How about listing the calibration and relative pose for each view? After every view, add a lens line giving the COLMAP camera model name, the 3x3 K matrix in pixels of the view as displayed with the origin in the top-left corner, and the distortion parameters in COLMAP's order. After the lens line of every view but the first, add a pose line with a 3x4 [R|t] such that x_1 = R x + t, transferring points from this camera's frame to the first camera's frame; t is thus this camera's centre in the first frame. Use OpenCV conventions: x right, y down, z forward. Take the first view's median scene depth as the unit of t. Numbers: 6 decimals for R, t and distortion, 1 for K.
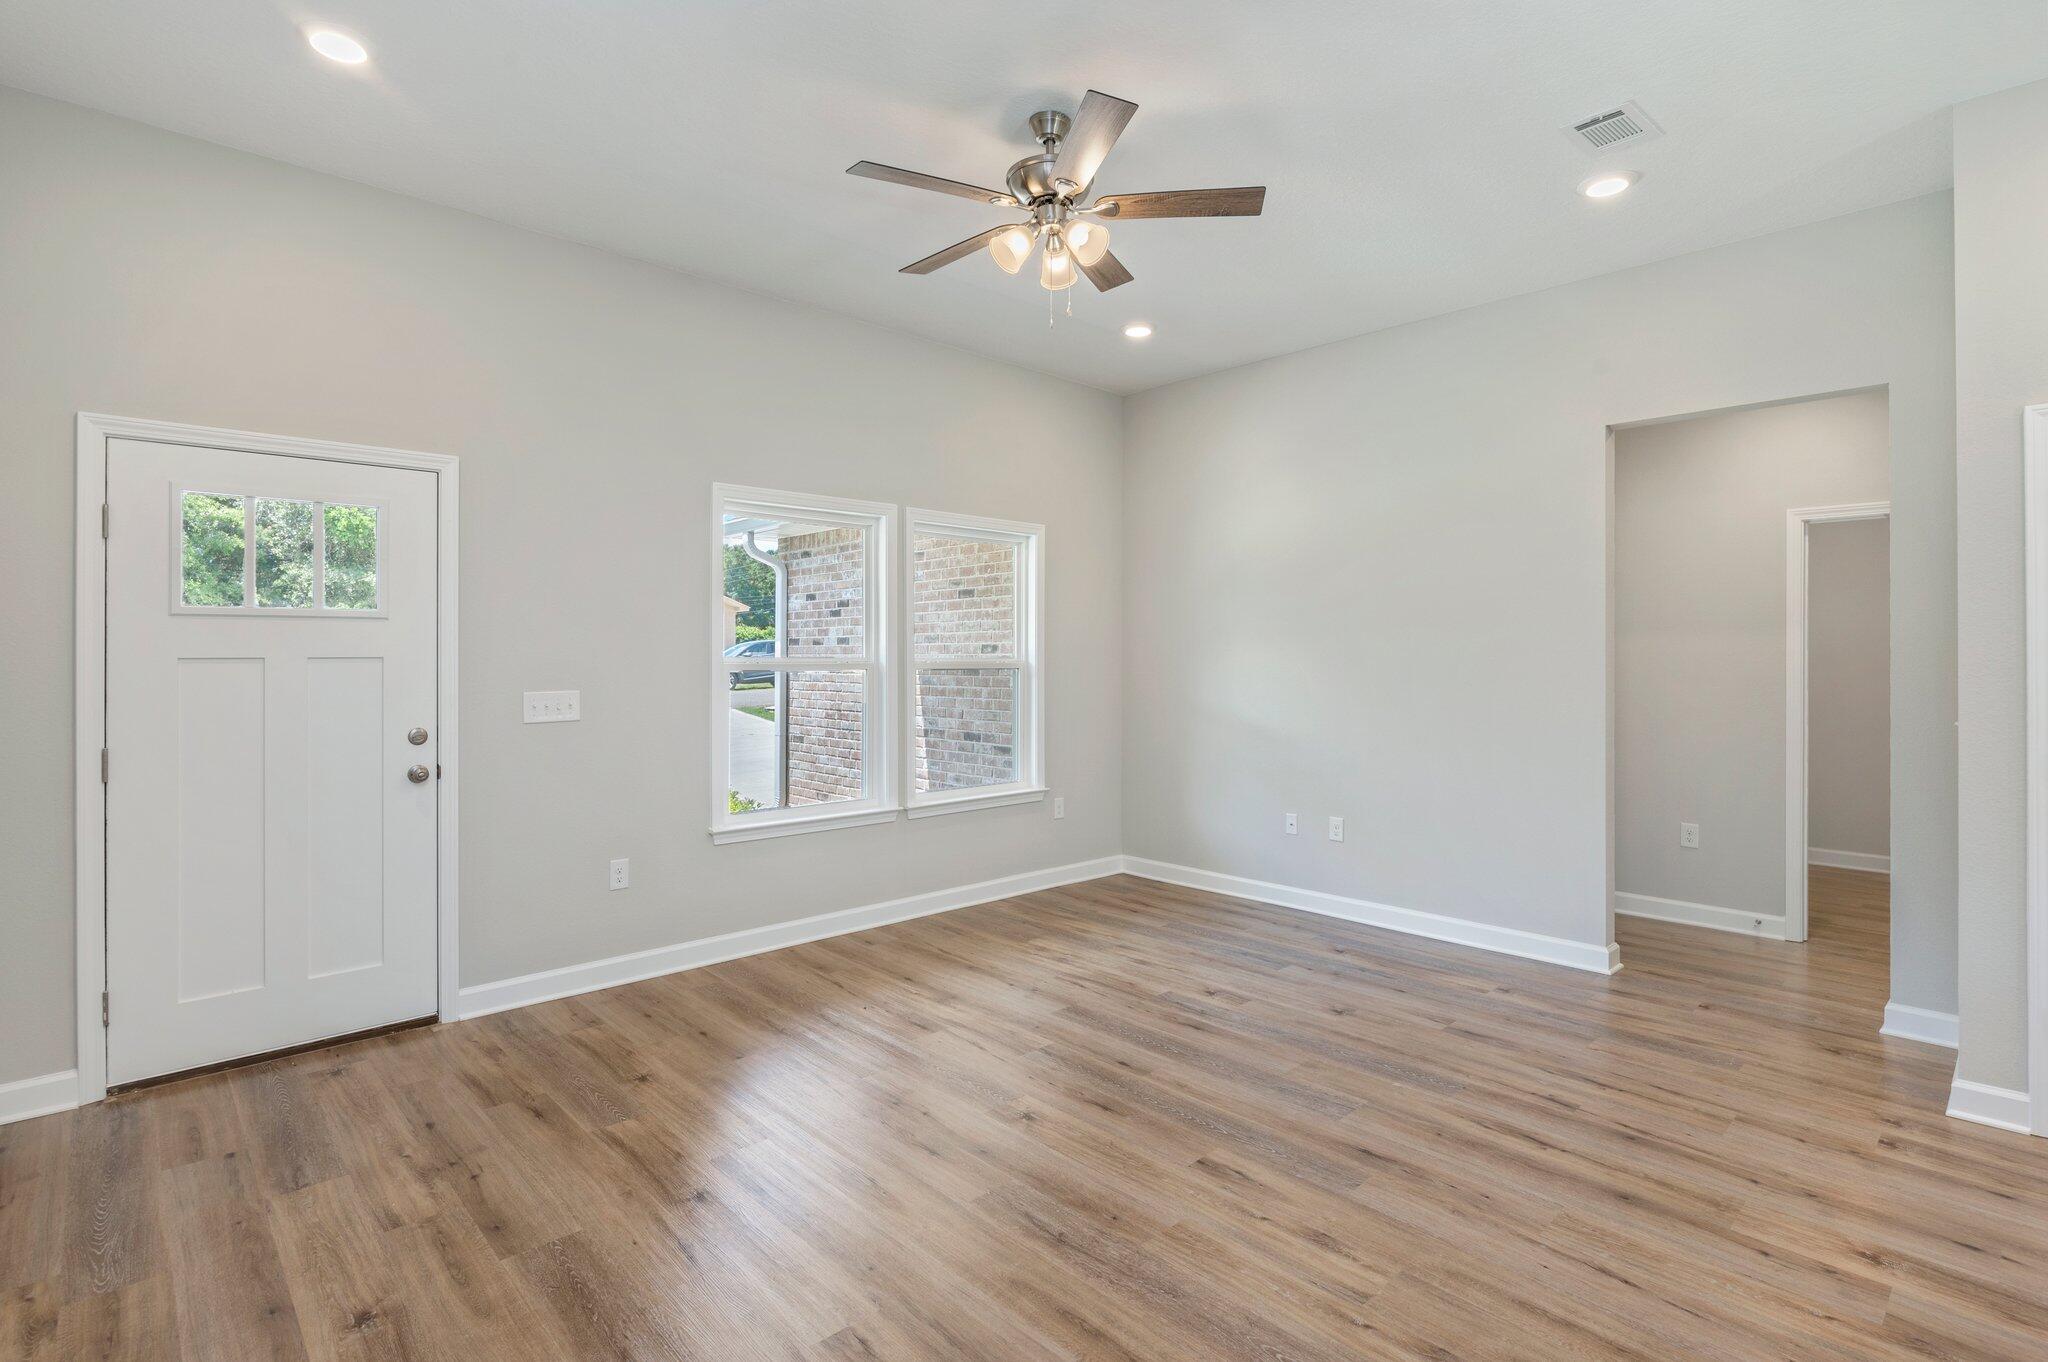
lens RADIAL K [[977.2, 0, 1020.4], [0, 977.2, 655.2], [0, 0, 1]] dist [-0.003258, -0.000132]
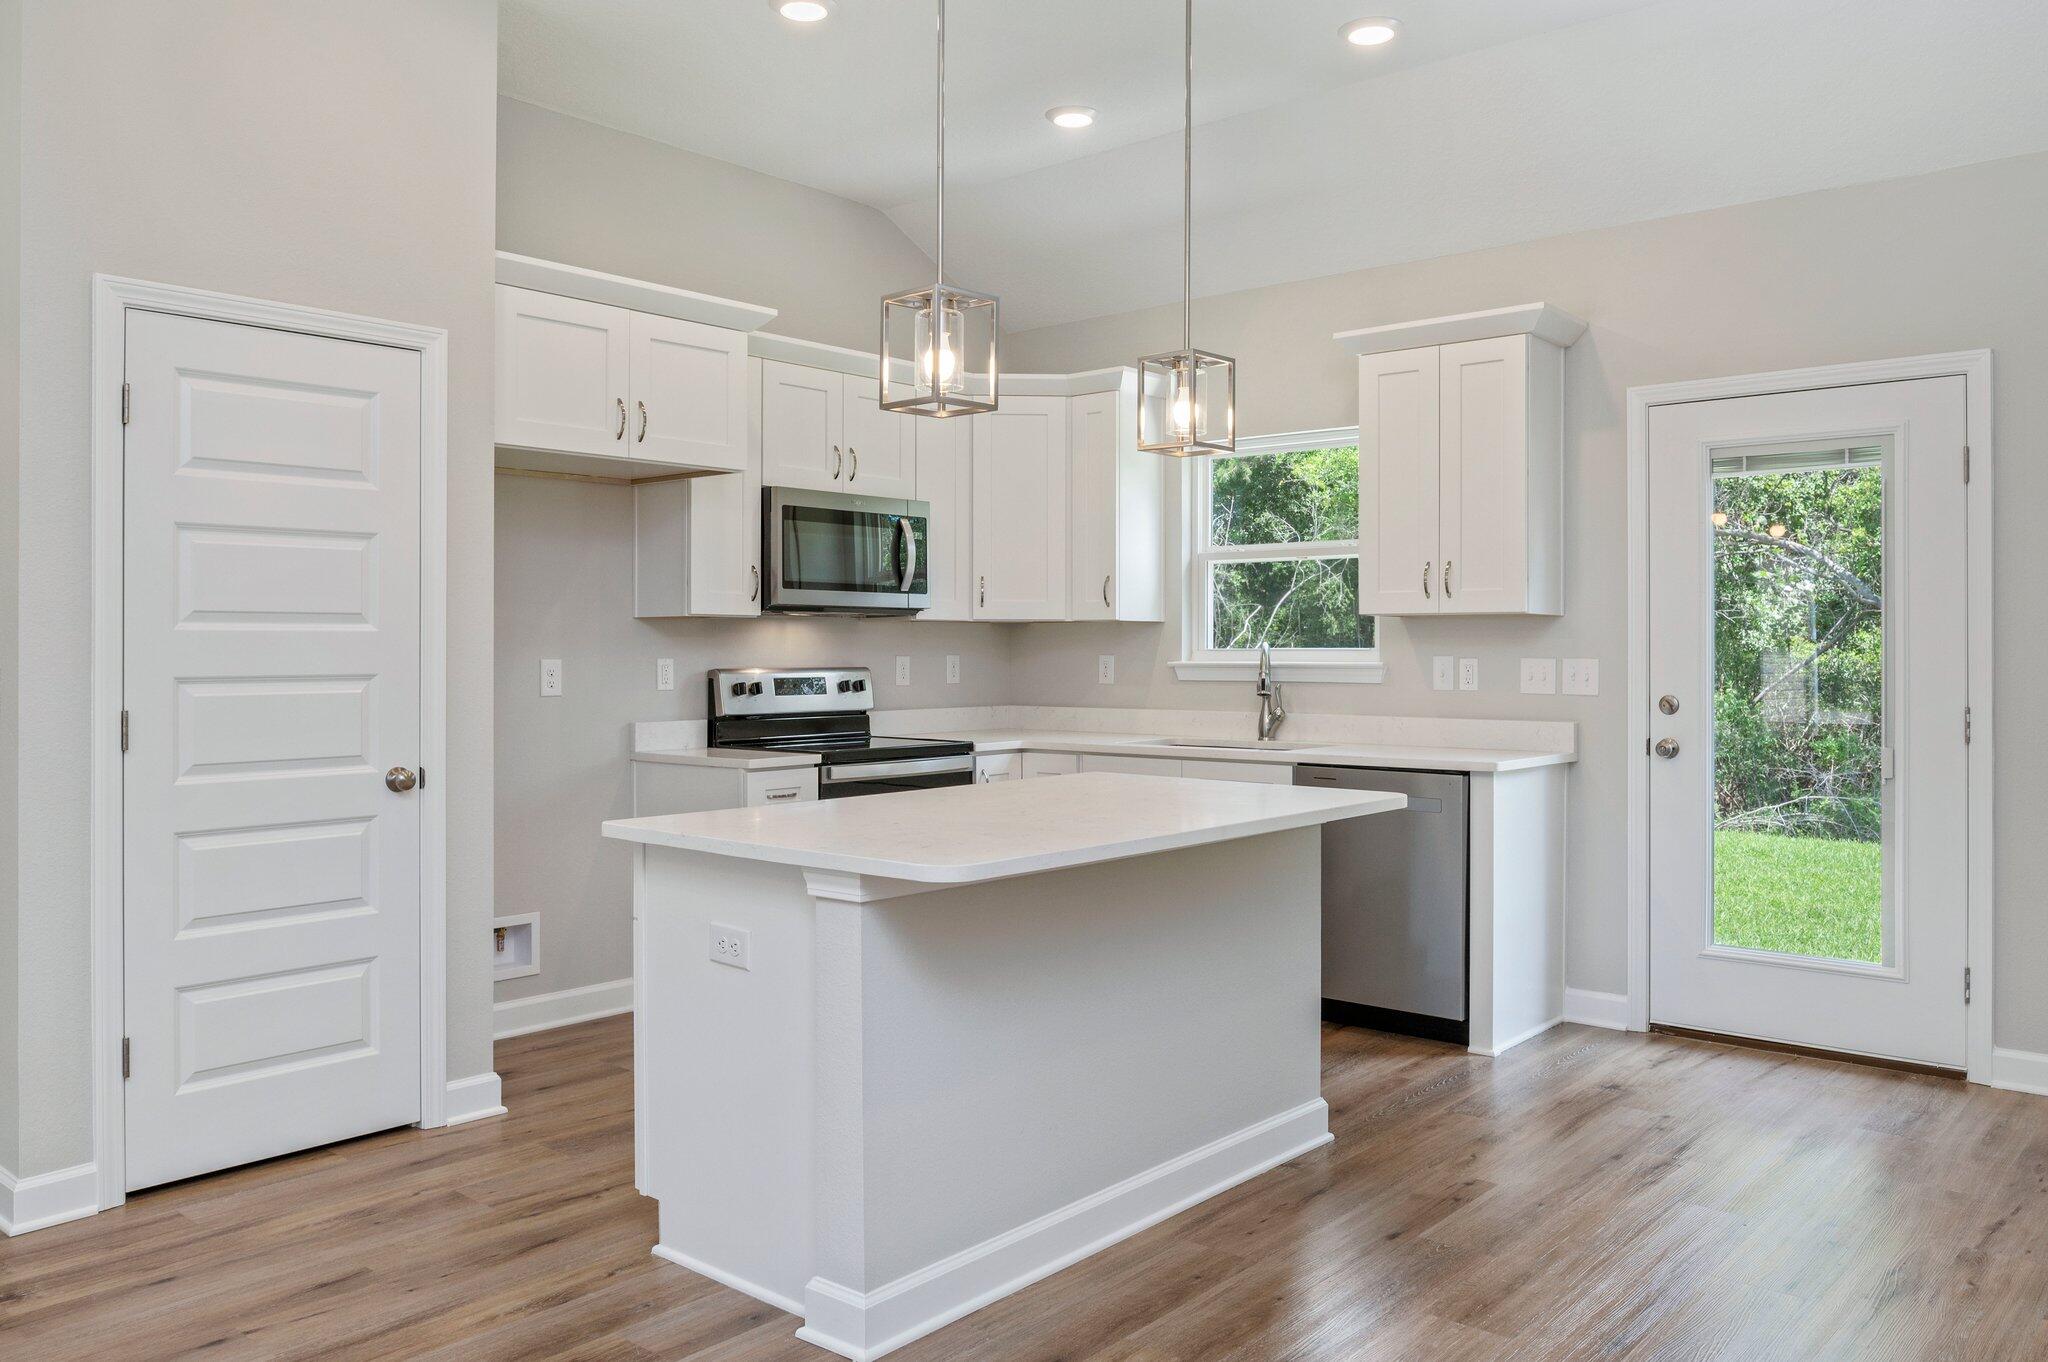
lens RADIAL K [[1538.6, 0, 1026.4], [0, 1538.6, 643.1], [0, 0, 1]] dist [-0.013995, -0.002250]
pose [[-0.104661, -0.000244, 0.994508, -0.220307], [-0.001133, 0.999999, 0.000126, 0.031433], [-0.994507, -0.001114, -0.104661, 0.337897]]
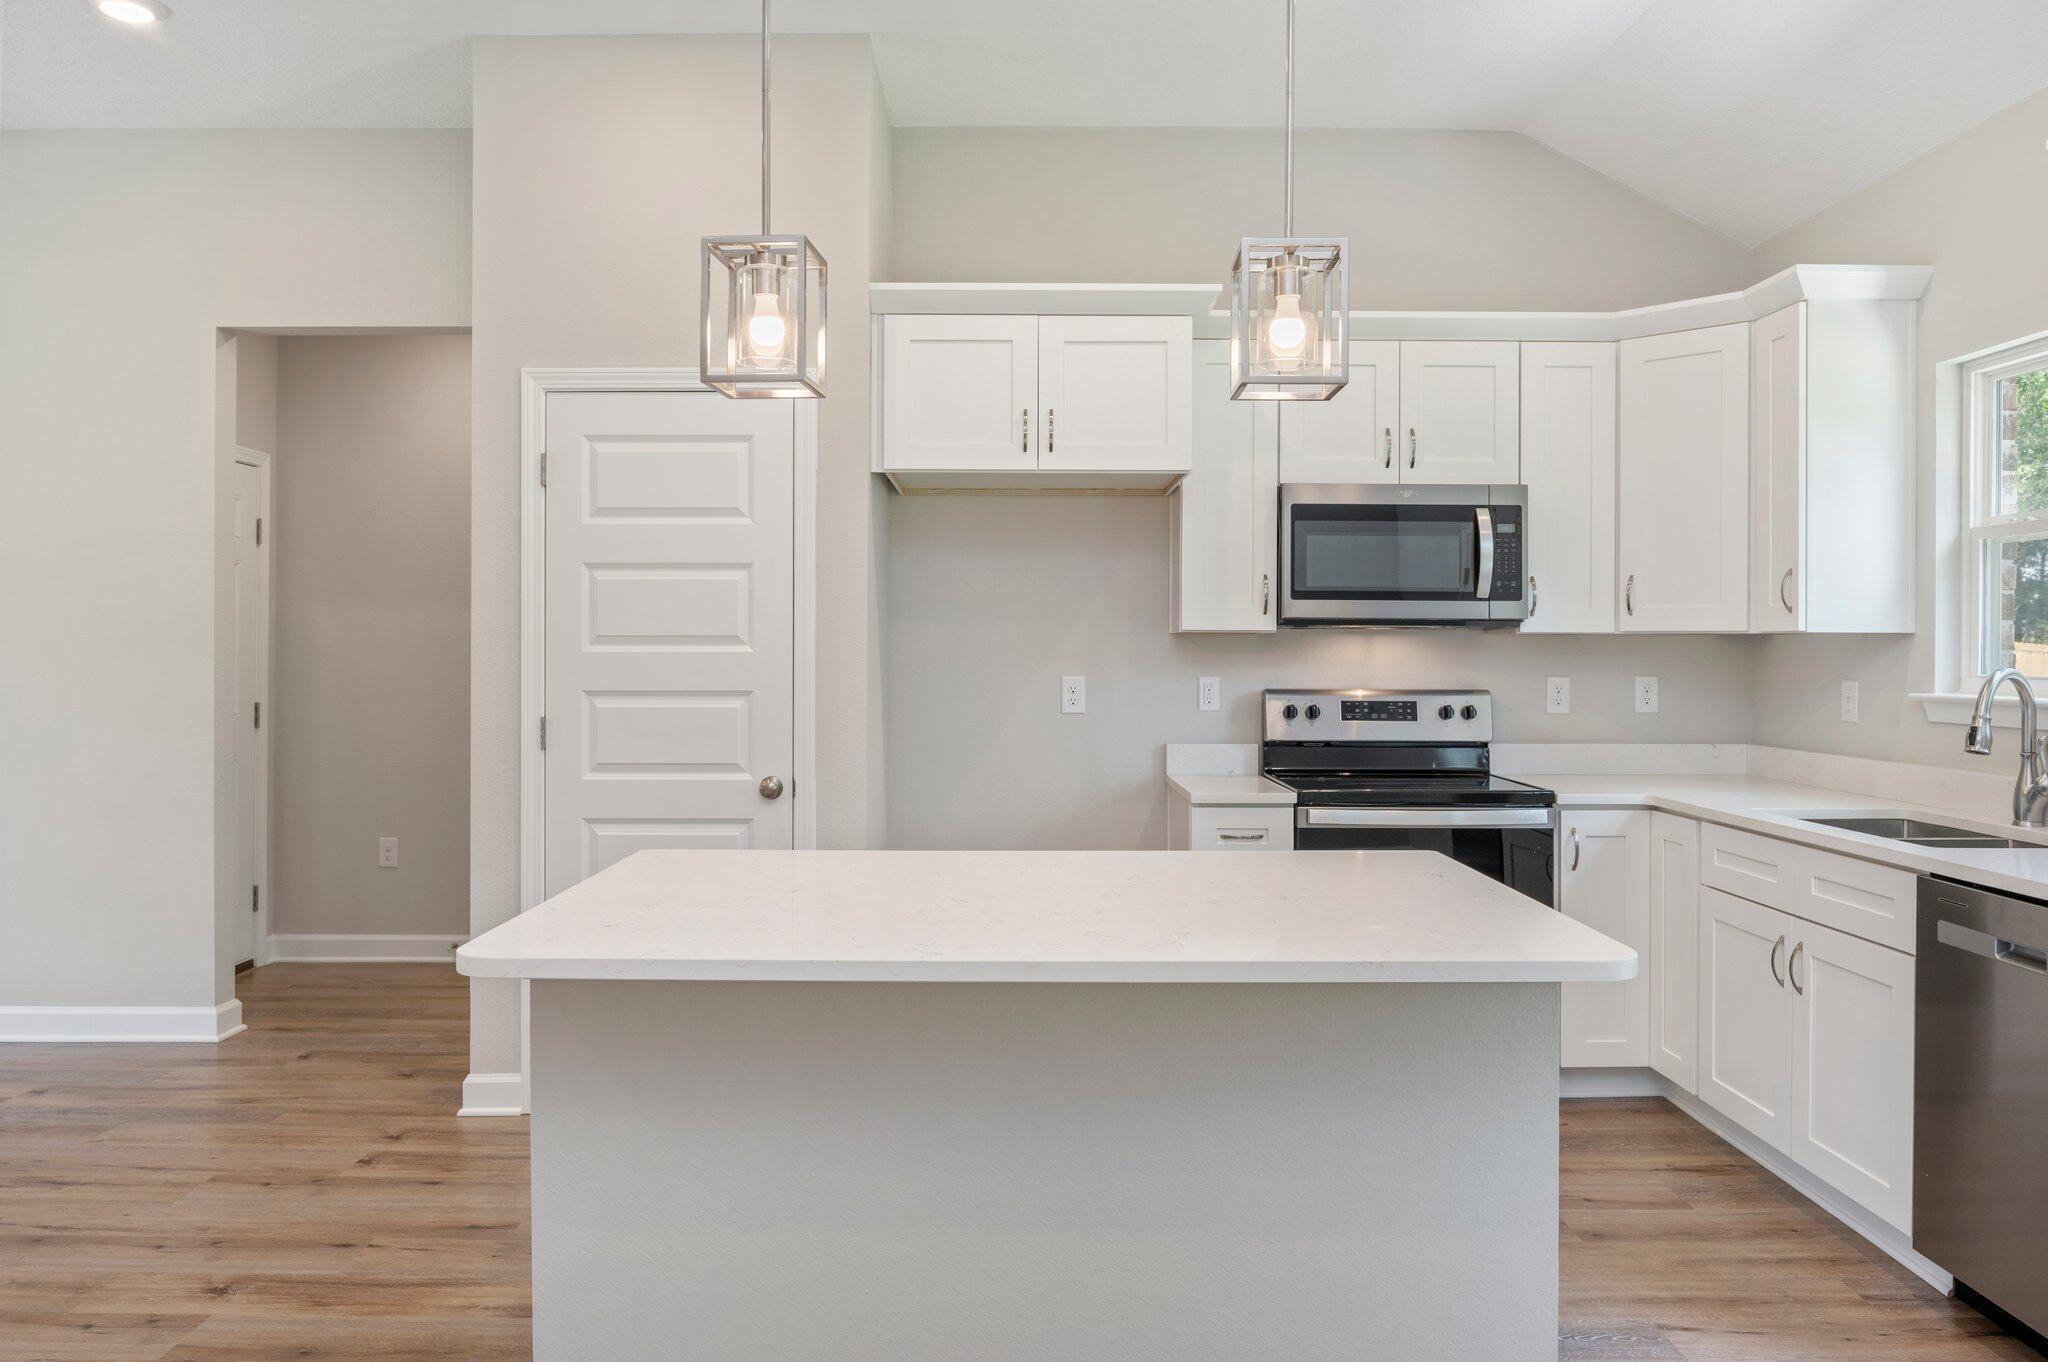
lens RADIAL K [[1412.0, 0, 1027.6], [0, 1412.0, 646.5], [0, 0, 1]] dist [-0.019099, 0.003284]
pose [[0.683574, -0.001221, 0.729880, 0.306283], [-0.001902, 0.999992, 0.003454, 0.013496], [-0.729879, -0.003749, 0.683567, -0.291925]]
